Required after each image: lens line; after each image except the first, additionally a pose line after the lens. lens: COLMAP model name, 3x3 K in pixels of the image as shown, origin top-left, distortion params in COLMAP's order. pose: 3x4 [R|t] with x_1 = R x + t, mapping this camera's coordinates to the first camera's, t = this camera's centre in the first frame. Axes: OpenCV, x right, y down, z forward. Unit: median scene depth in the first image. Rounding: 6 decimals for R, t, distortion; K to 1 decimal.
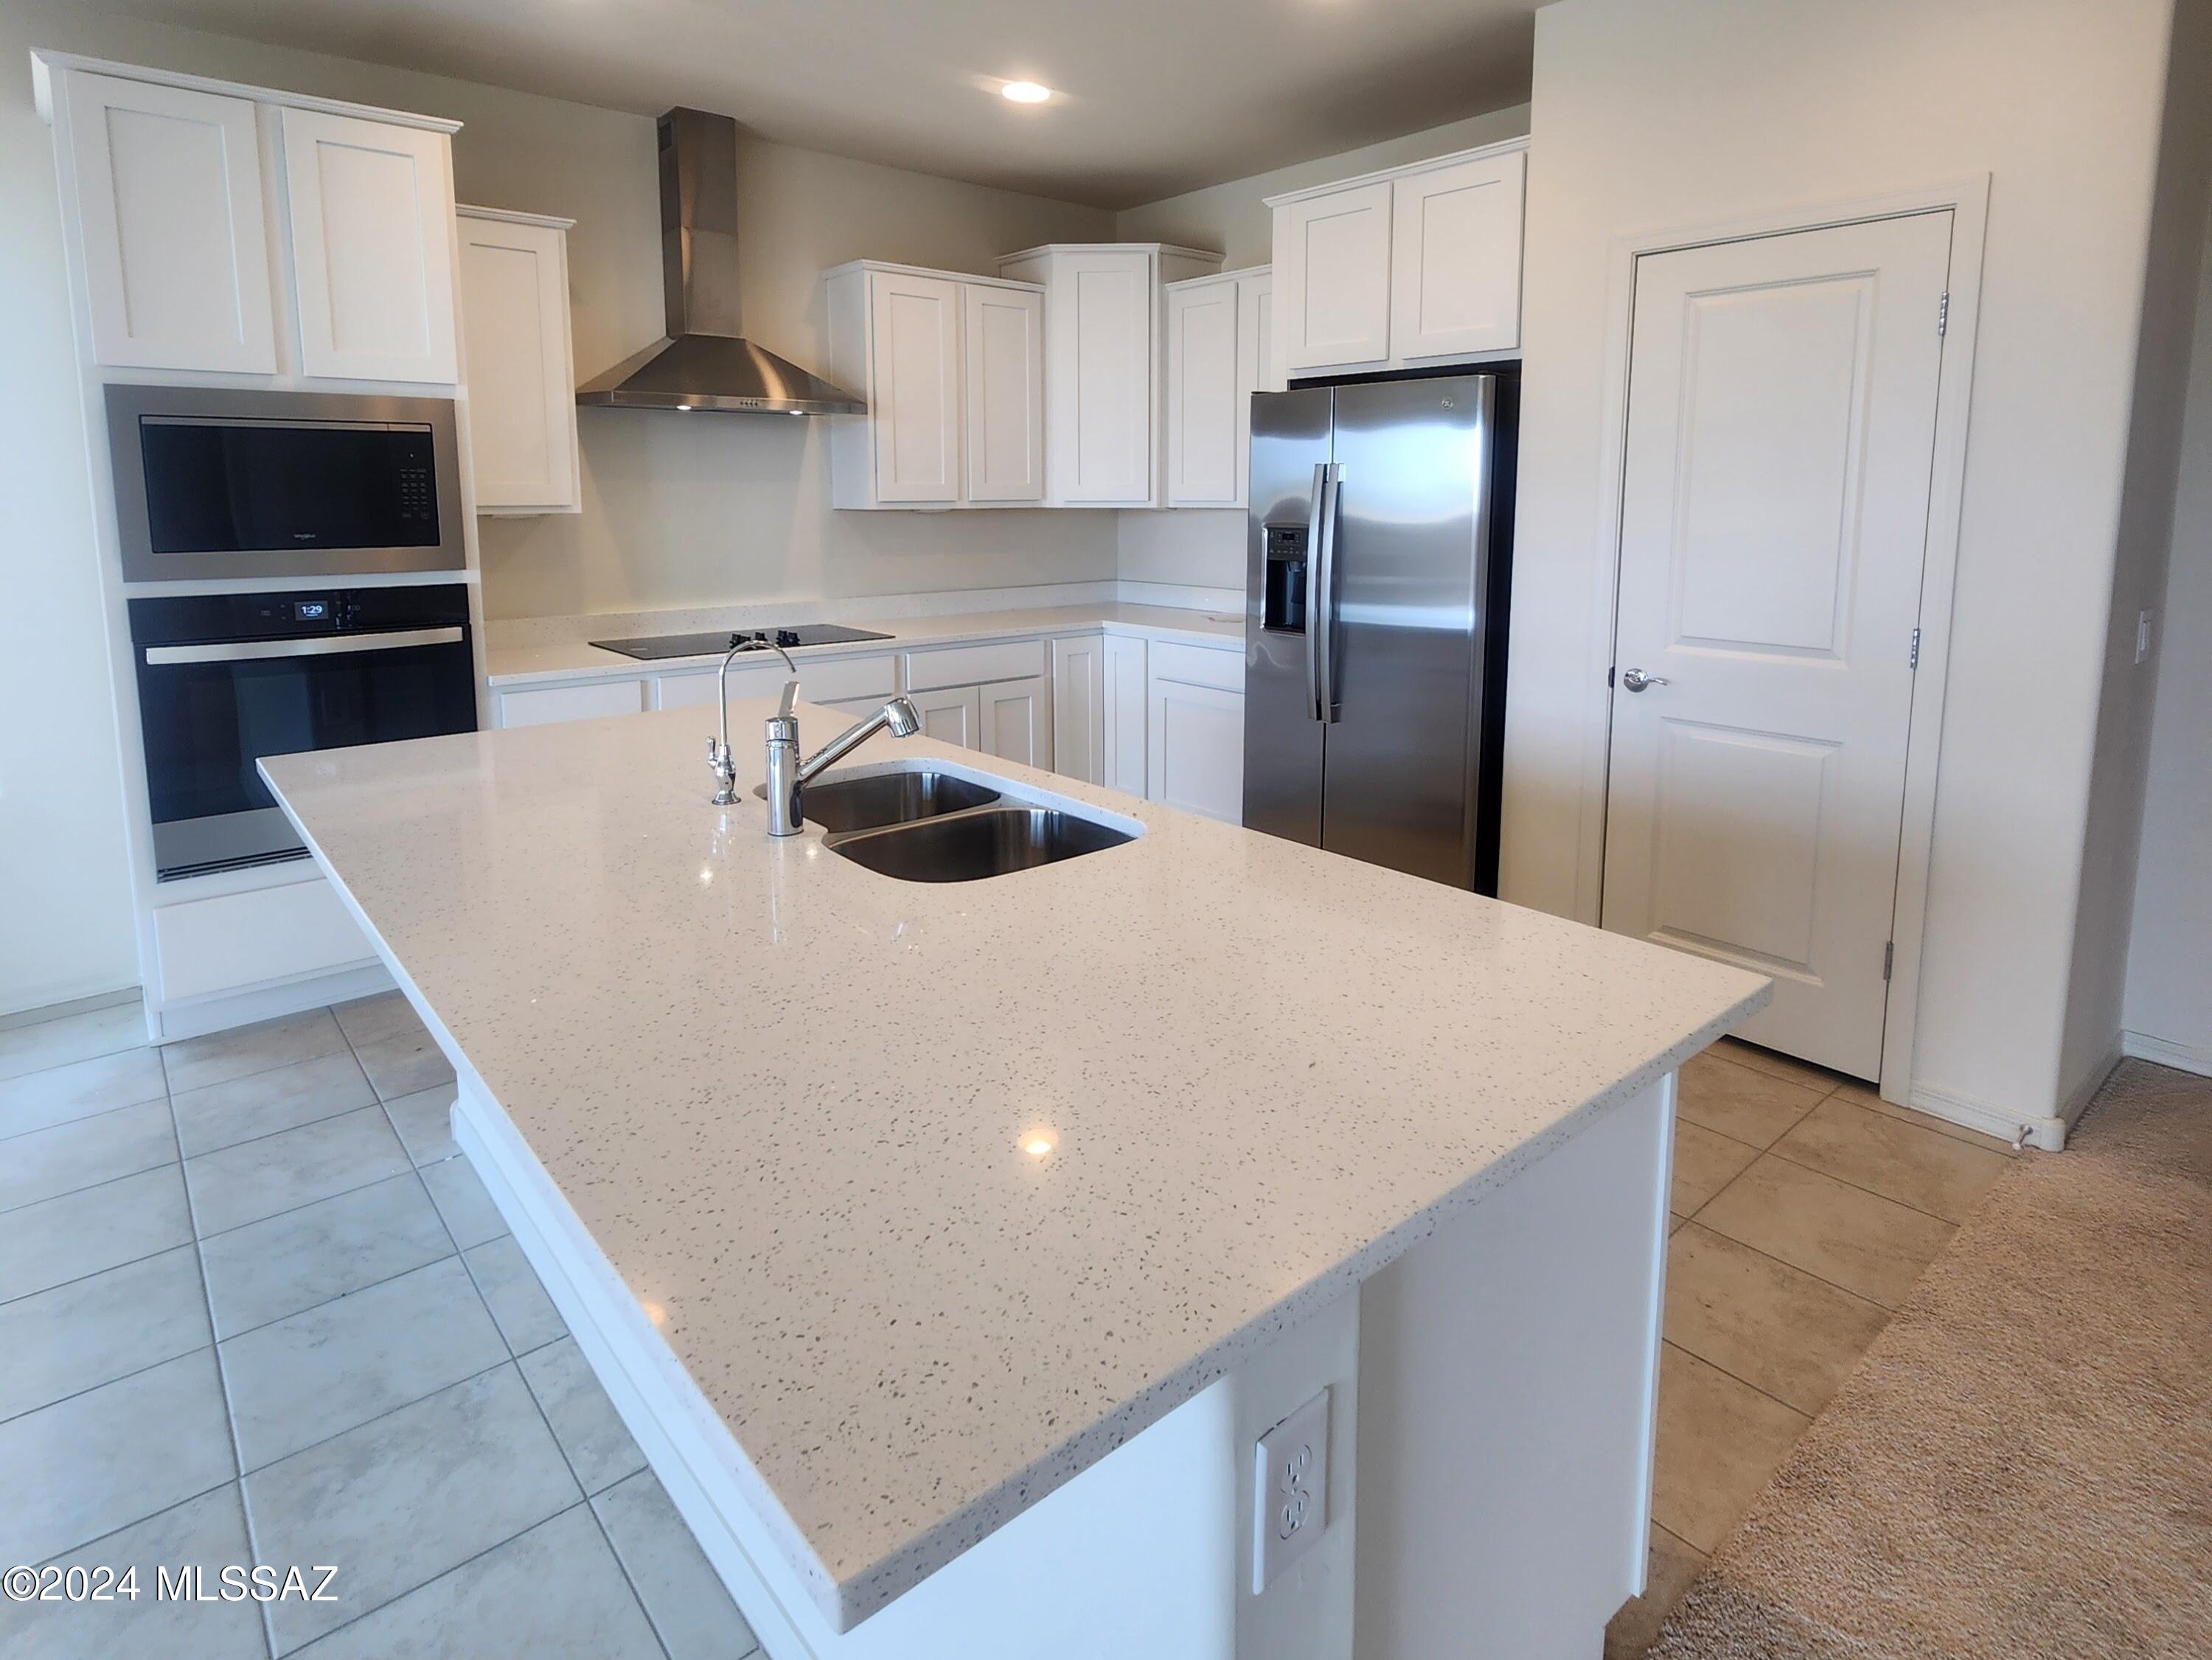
lens RADIAL K [[1201.5, 0, 1117.3], [0, 1201.5, 644.8], [0, 0, 1]] dist [-0.002380, -0.000794]
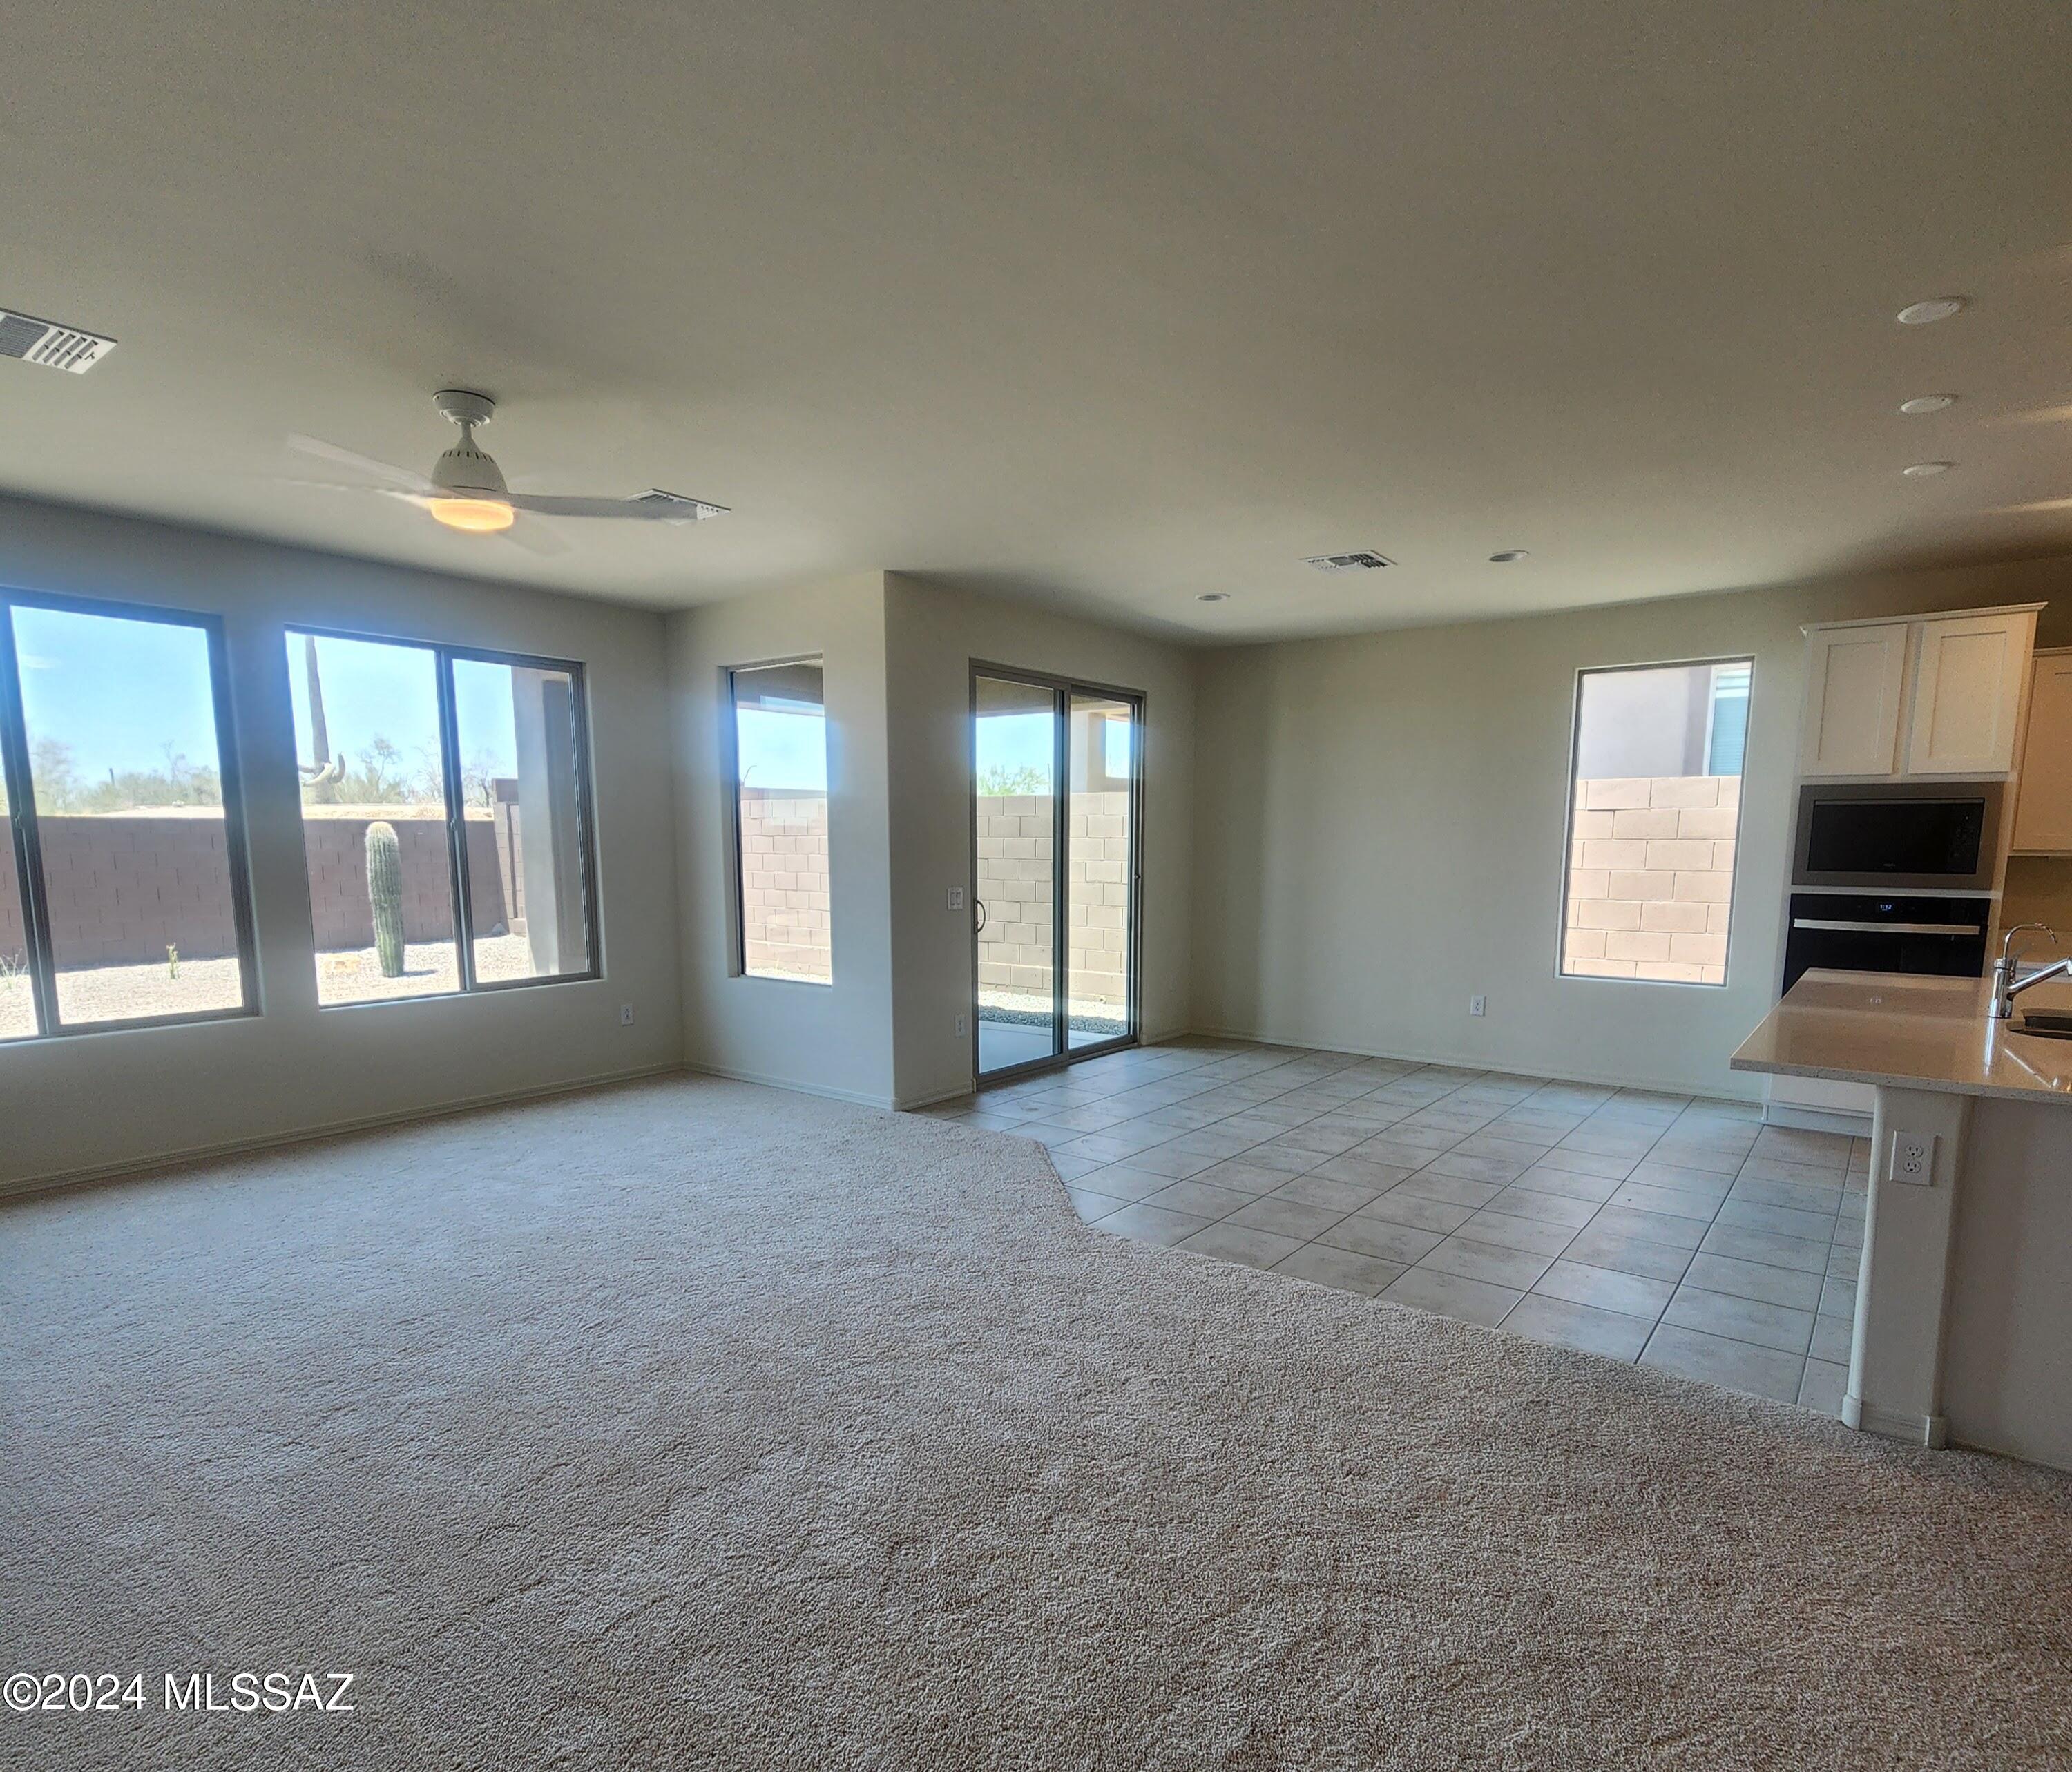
lens RADIAL K [[1123.1, 0, 1050.1], [0, 1123.1, 1007.1], [0, 0, 1]] dist [-0.005524, -0.001917]
pose [[0.200691, 0.149223, -0.968223, 0.636470], [-0.124513, 0.984201, 0.125877, 0.055993], [0.971710, 0.095293, 0.216100, -0.487202]]
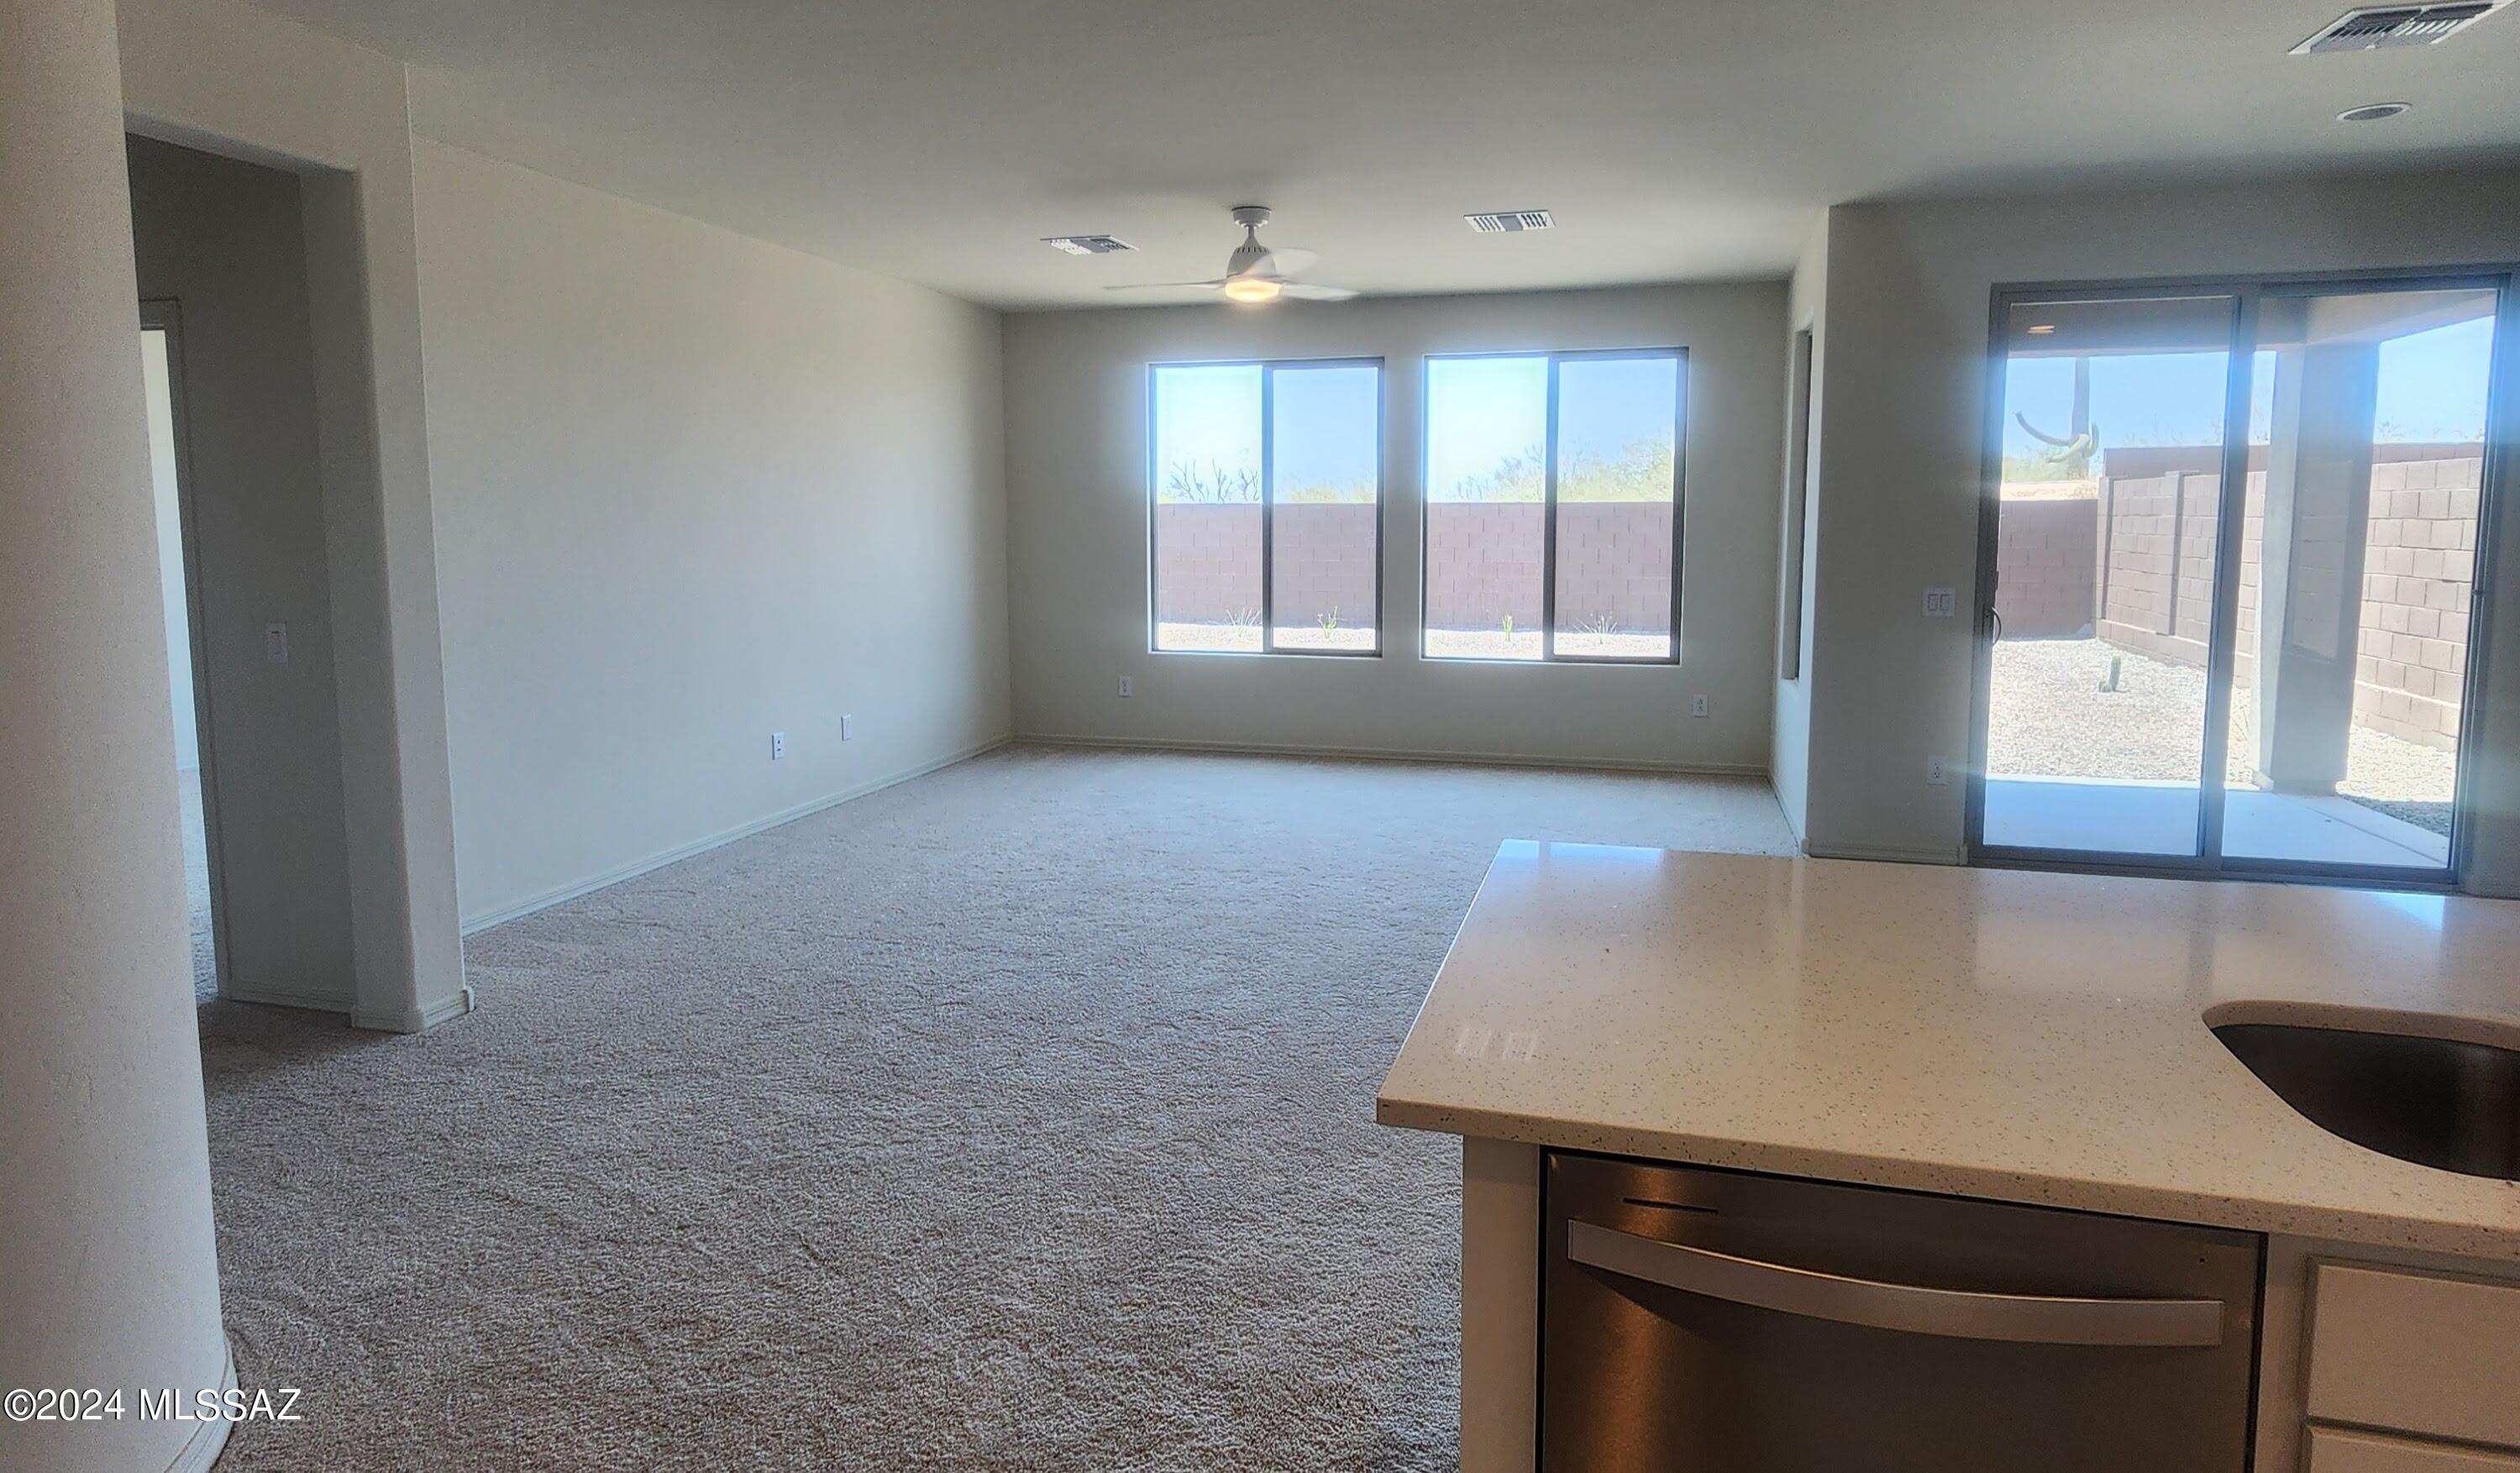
lens RADIAL K [[1370.3, 0, 1271.0], [0, 1370.3, 693.2], [0, 0, 1]] dist [-0.004989, 0.000802]
pose [[-0.835180, 0.073608, -0.545029, 0.443758], [-0.065565, 0.970610, 0.231554, -0.094177], [0.546055, 0.229124, -0.805808, 0.652481]]
